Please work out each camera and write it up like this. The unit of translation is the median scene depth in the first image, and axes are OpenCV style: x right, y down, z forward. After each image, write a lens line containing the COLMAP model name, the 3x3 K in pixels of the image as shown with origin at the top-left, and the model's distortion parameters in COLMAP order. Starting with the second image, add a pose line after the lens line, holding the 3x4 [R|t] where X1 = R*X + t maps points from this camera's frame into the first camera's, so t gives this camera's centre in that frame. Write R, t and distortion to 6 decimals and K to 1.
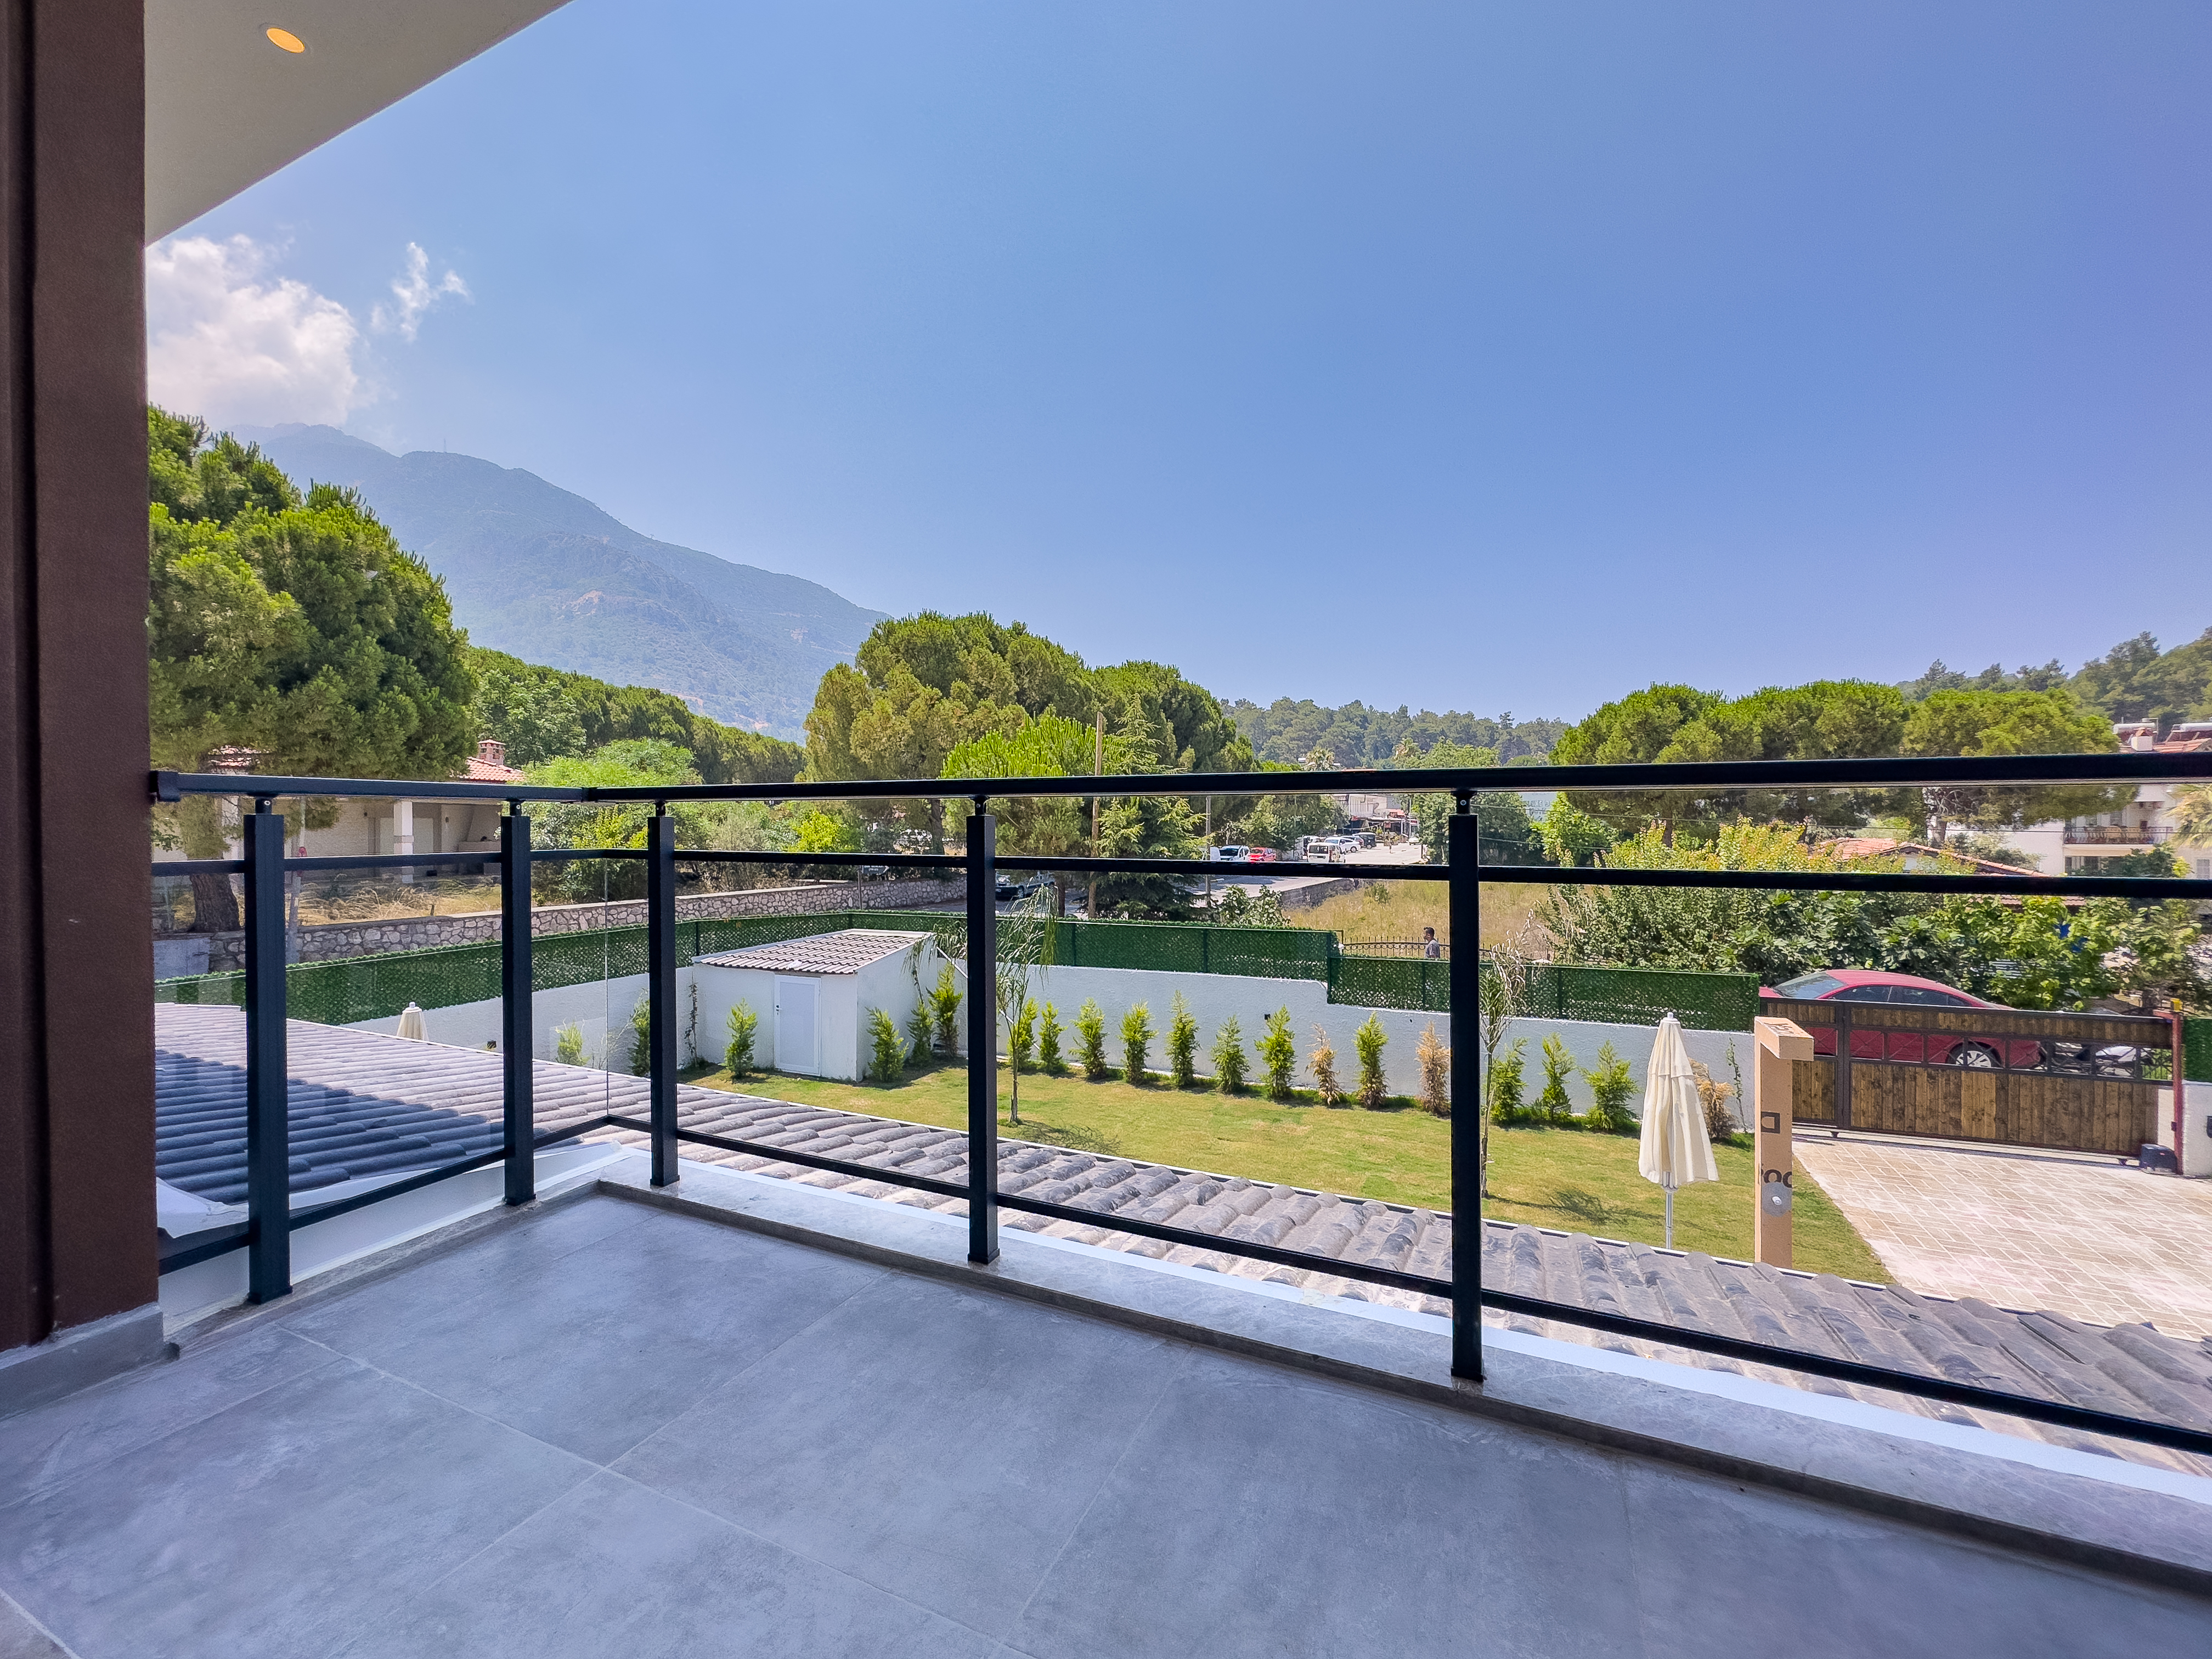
lens RADIAL K [[924.4, 0, 1094.0], [0, 924.4, 832.8], [0, 0, 1]] dist [-0.000375, -0.001328]
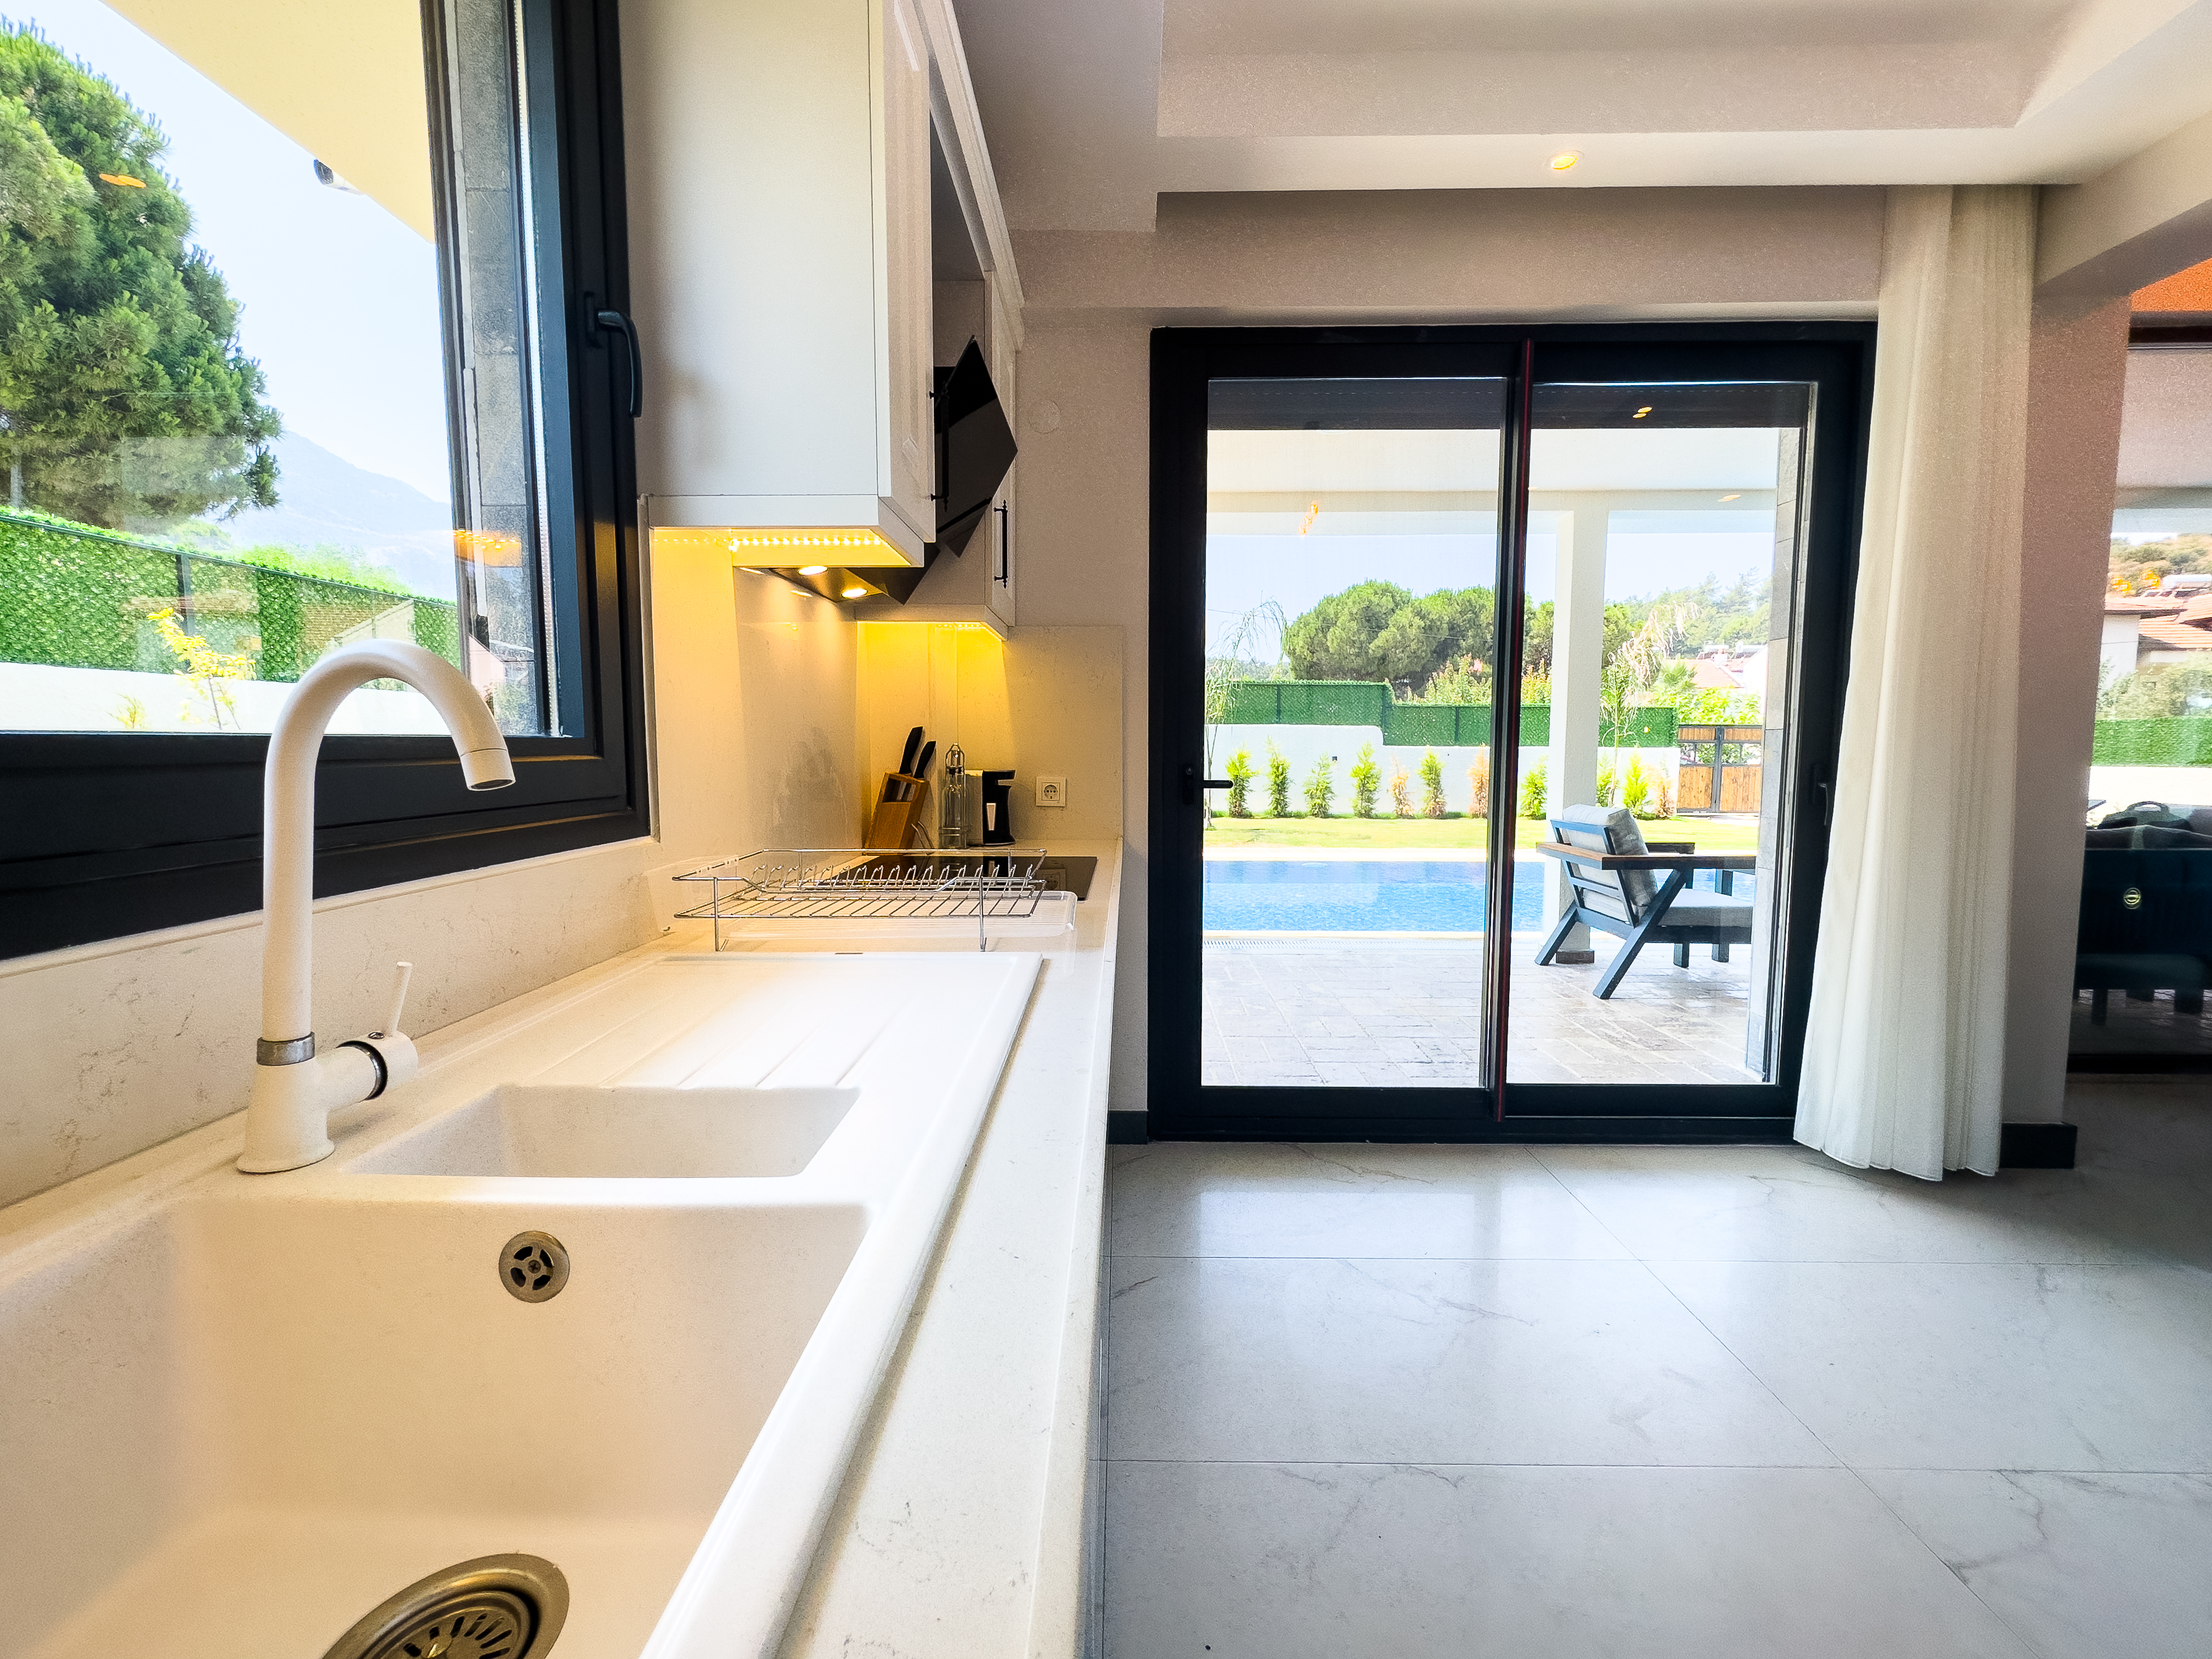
lens RADIAL K [[924.4, 0, 1100.0], [0, 924.4, 841.9], [0, 0, 1]] dist [-0.000375, -0.001328]
pose [[0.914539, -0.030154, 0.403371, -0.461404], [-0.006022, 0.996092, 0.088116, 0.167314], [-0.404452, -0.083014, 0.910784, 0.039952]]
